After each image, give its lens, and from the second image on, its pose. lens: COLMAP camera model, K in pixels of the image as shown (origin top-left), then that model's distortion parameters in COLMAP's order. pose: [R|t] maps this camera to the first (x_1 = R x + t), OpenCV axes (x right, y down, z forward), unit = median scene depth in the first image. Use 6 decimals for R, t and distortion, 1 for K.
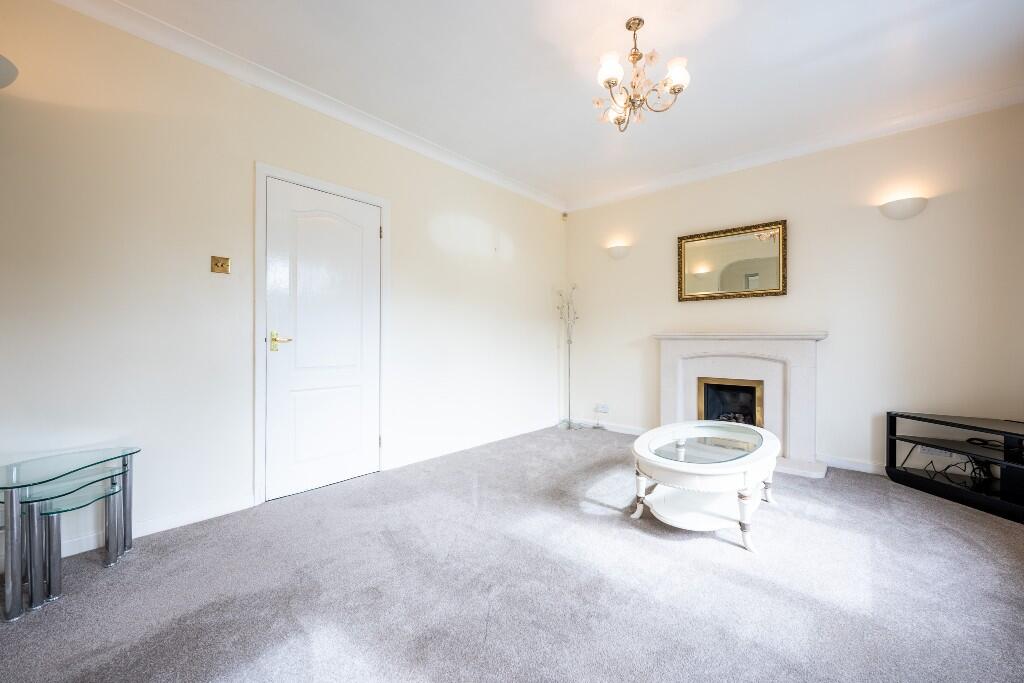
lens RADIAL K [[404.2, 0, 509.3], [0, 404.2, 340.2], [0, 0, 1]] dist [0.001890, 0.000070]
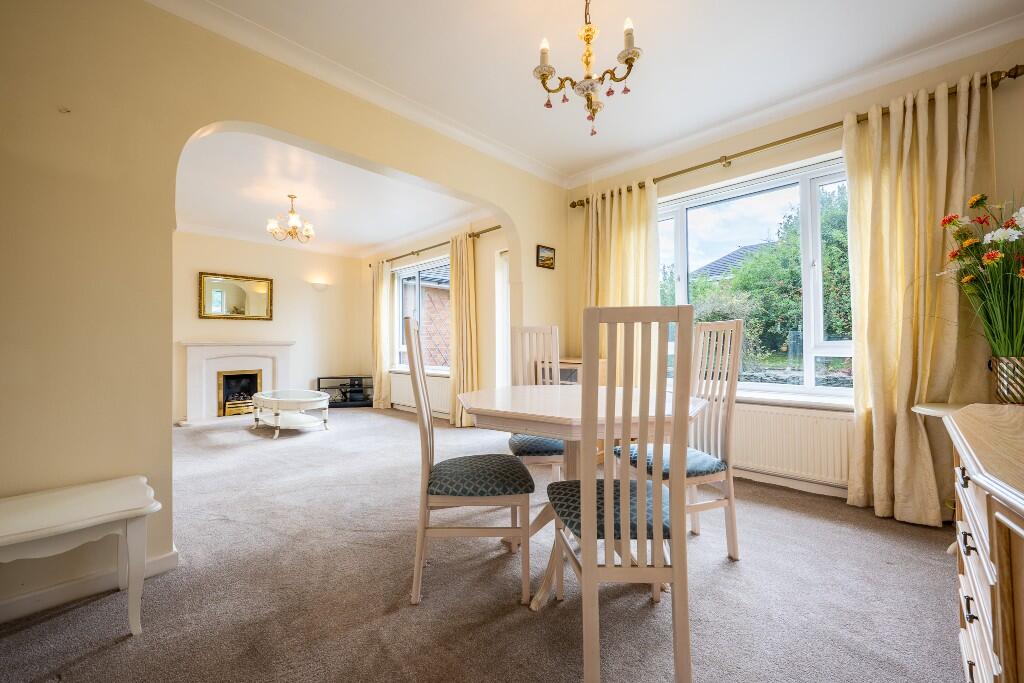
lens RADIAL K [[404.2, 0, 509.2], [0, 404.2, 343.7], [0, 0, 1]] dist [0.001890, 0.000070]
pose [[0.042104, -0.005200, 0.999100, -1.033947], [0.006974, 0.999964, 0.004911, -0.010136], [-0.999089, 0.006761, 0.042139, -0.122188]]
